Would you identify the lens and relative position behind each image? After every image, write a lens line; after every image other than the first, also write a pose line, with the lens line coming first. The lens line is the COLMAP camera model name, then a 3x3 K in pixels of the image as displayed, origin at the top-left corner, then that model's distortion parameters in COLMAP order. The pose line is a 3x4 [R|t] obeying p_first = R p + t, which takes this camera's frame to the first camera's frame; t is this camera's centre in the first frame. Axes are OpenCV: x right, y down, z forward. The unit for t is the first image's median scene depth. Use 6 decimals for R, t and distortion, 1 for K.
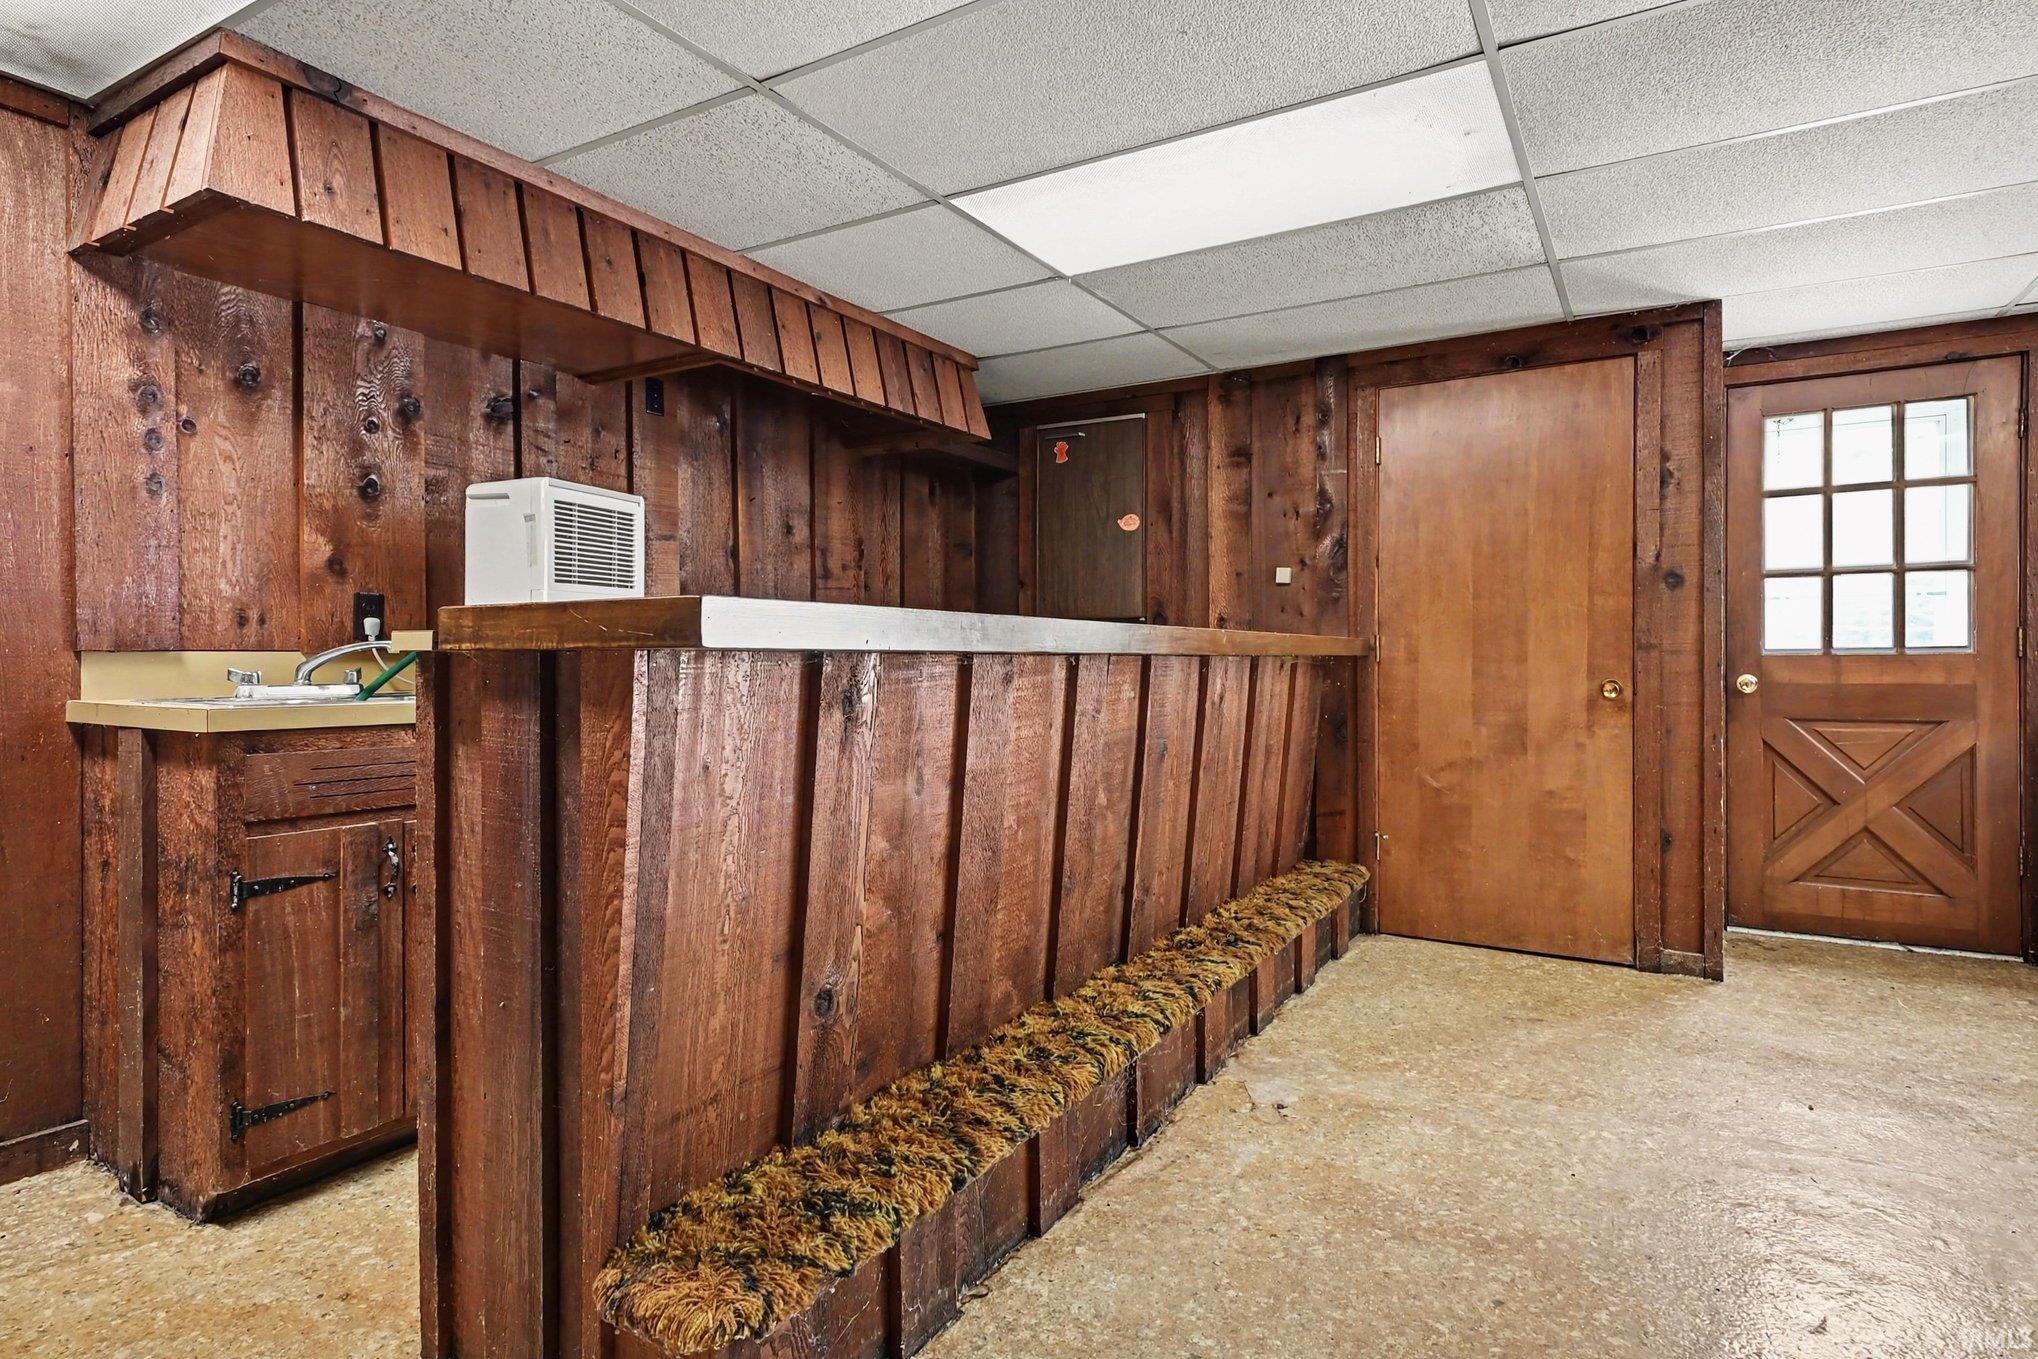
lens RADIAL K [[1080.1, 0, 1015.9], [0, 1080.1, 660.8], [0, 0, 1]] dist [0.009987, 0.000728]
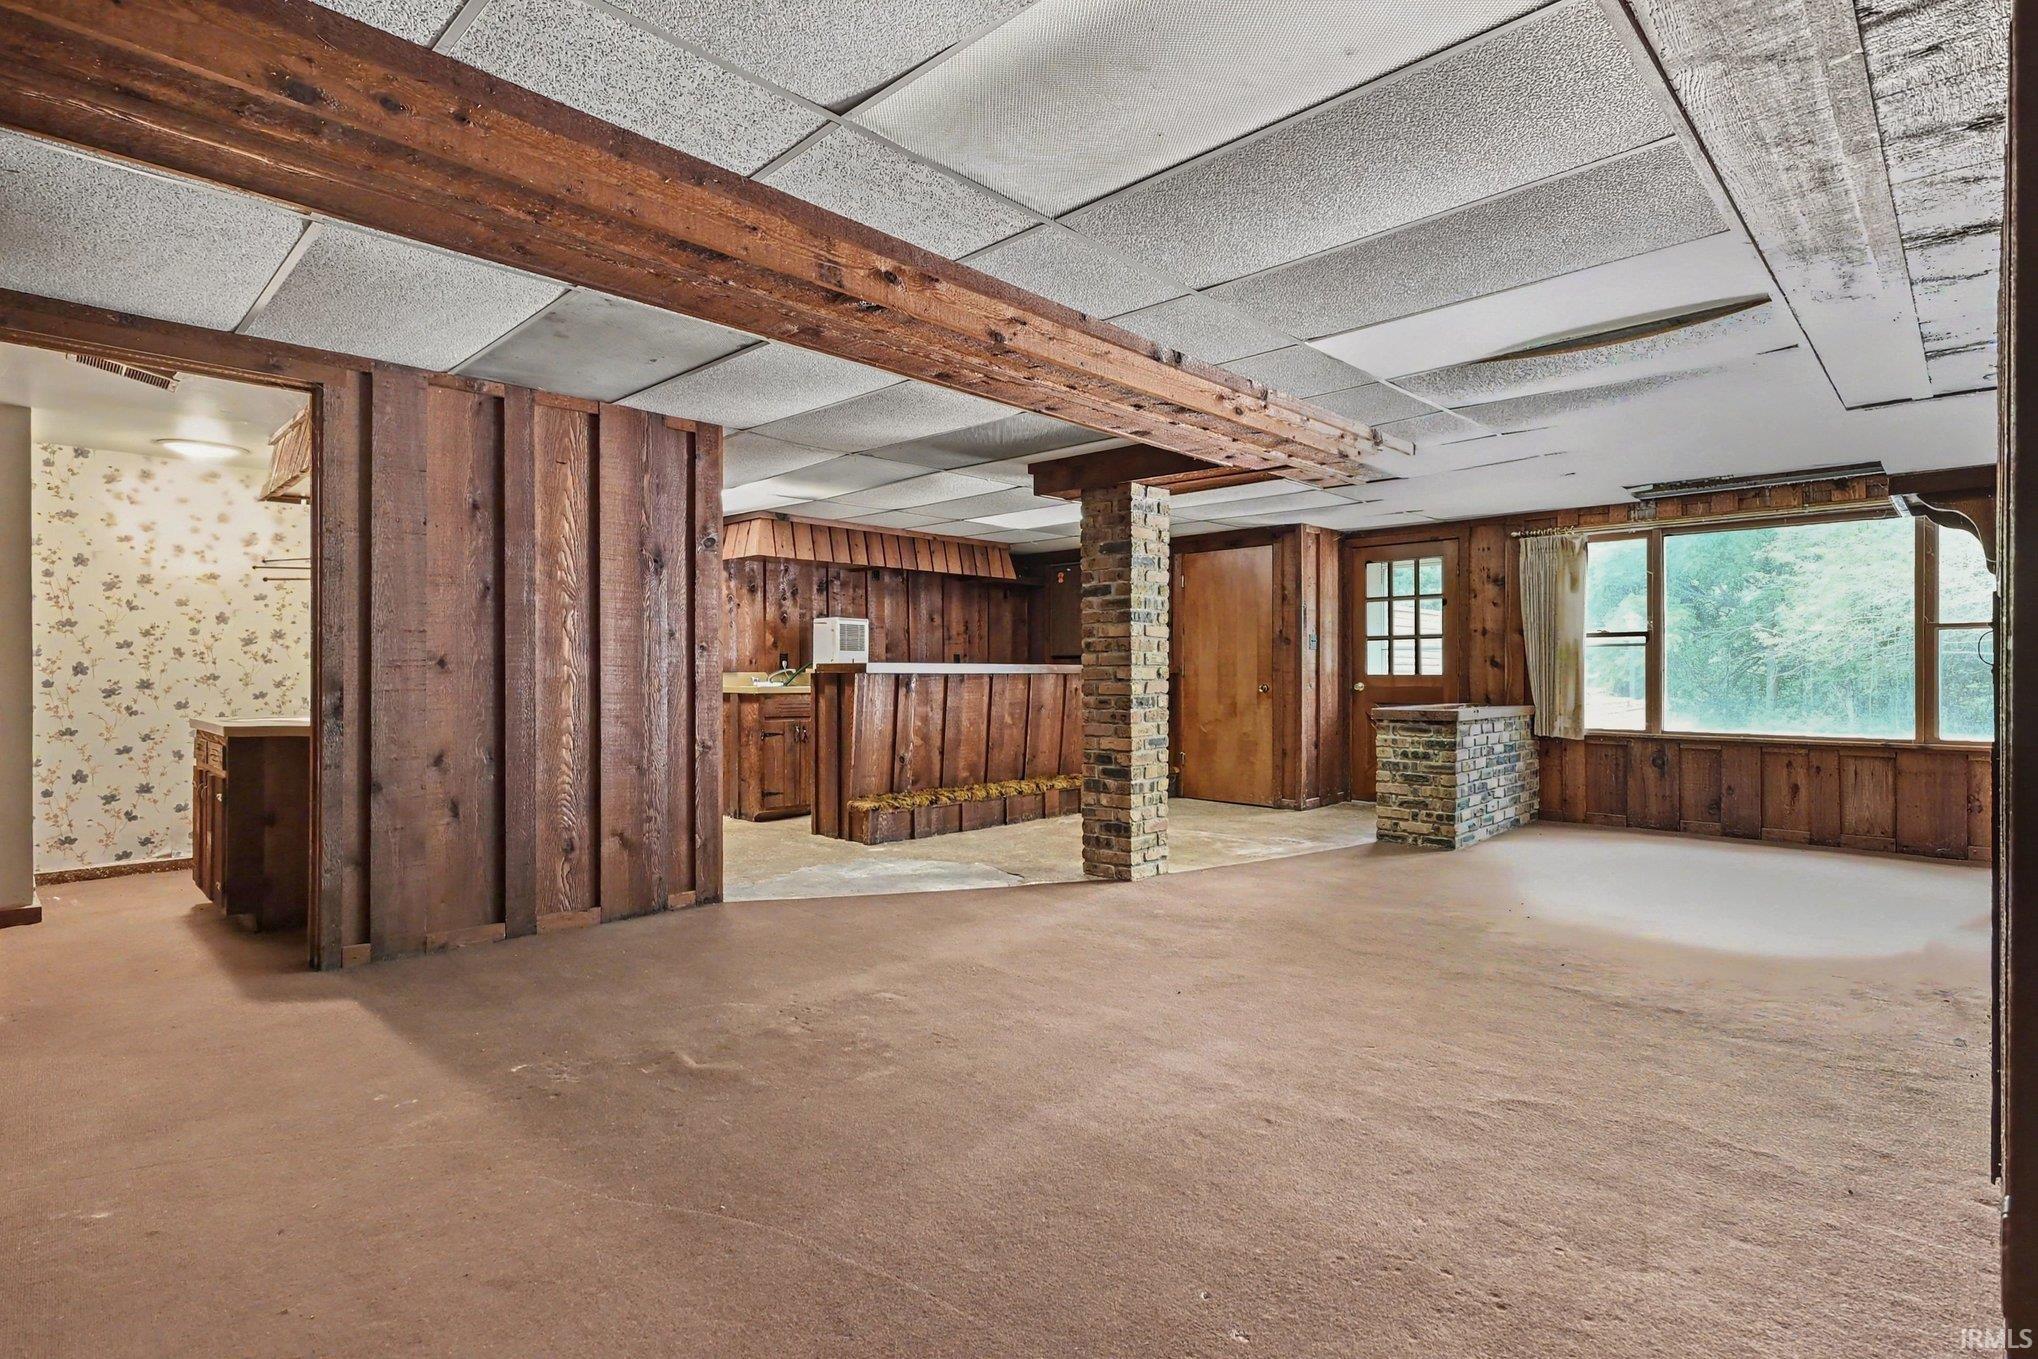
lens RADIAL K [[1013.5, 0, 1021.9], [0, 1013.5, 681.8], [0, 0, 1]] dist [0.001656, -0.000277]
pose [[0.974828, 0.004611, -0.222911, 0.766511], [-0.002702, 0.999957, 0.008867, -0.008804], [0.222942, -0.008042, 0.974799, -1.801677]]
